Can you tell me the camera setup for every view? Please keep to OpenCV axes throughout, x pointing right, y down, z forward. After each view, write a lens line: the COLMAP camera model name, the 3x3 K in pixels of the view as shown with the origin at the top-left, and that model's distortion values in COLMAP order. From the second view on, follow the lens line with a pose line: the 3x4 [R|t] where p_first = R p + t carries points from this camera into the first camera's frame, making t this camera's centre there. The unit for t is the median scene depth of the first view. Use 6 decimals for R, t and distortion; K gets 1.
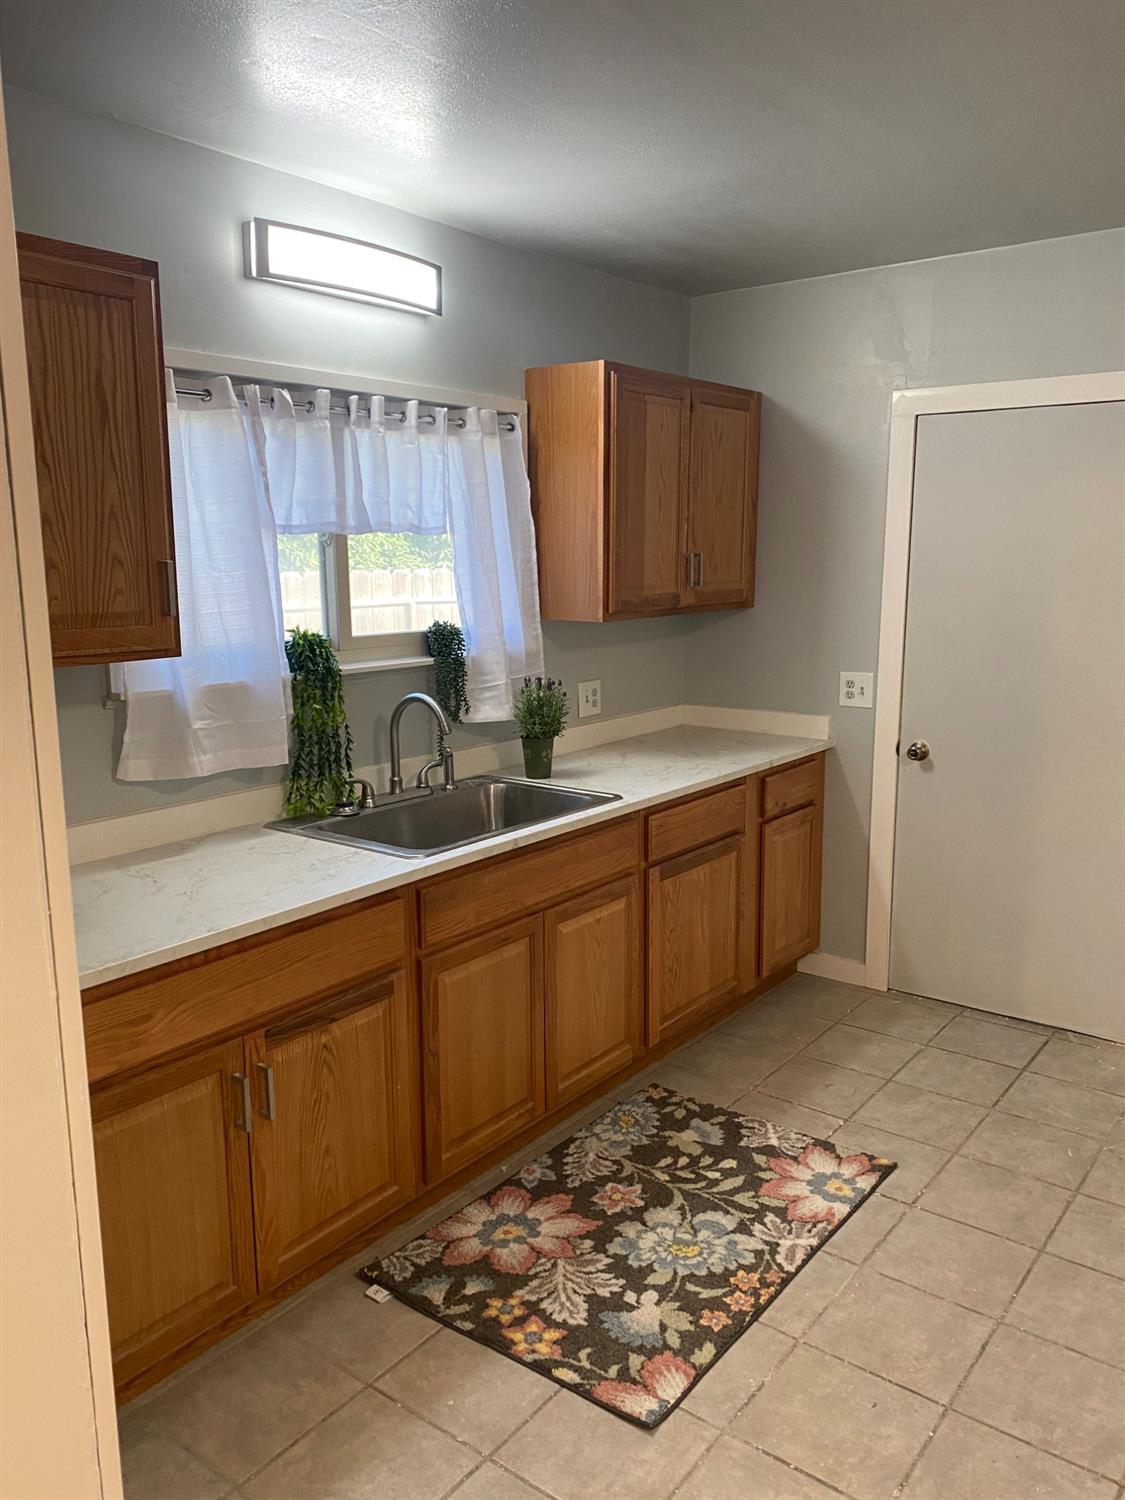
lens RADIAL K [[1150.5, 0, 575.5], [0, 1150.5, 756.1], [0, 0, 1]] dist [0.039936, -0.044799]
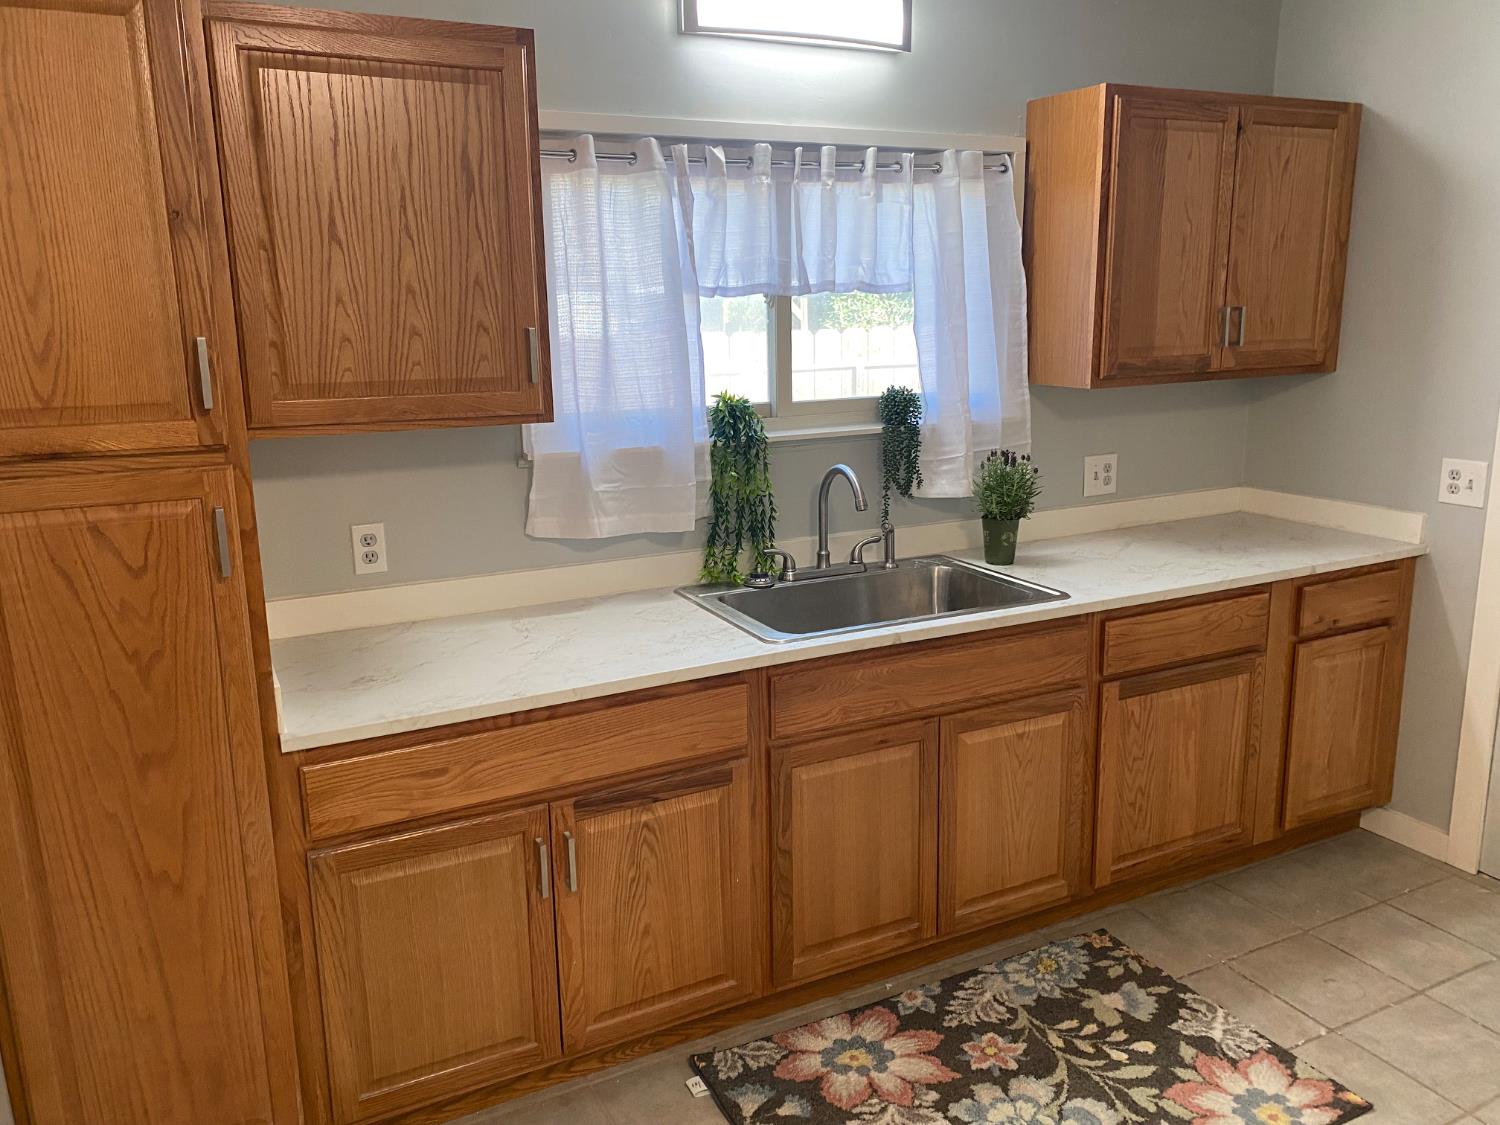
lens RADIAL K [[1150.5, 0, 755.2], [0, 1150.5, 539.7], [0, 0, 1]] dist [0.039936, -0.044799]
pose [[0.898701, 0.078434, -0.431491, 0.210336], [-0.065718, 0.996853, 0.044326, -0.030774], [0.433610, -0.011479, 0.901027, 0.127437]]
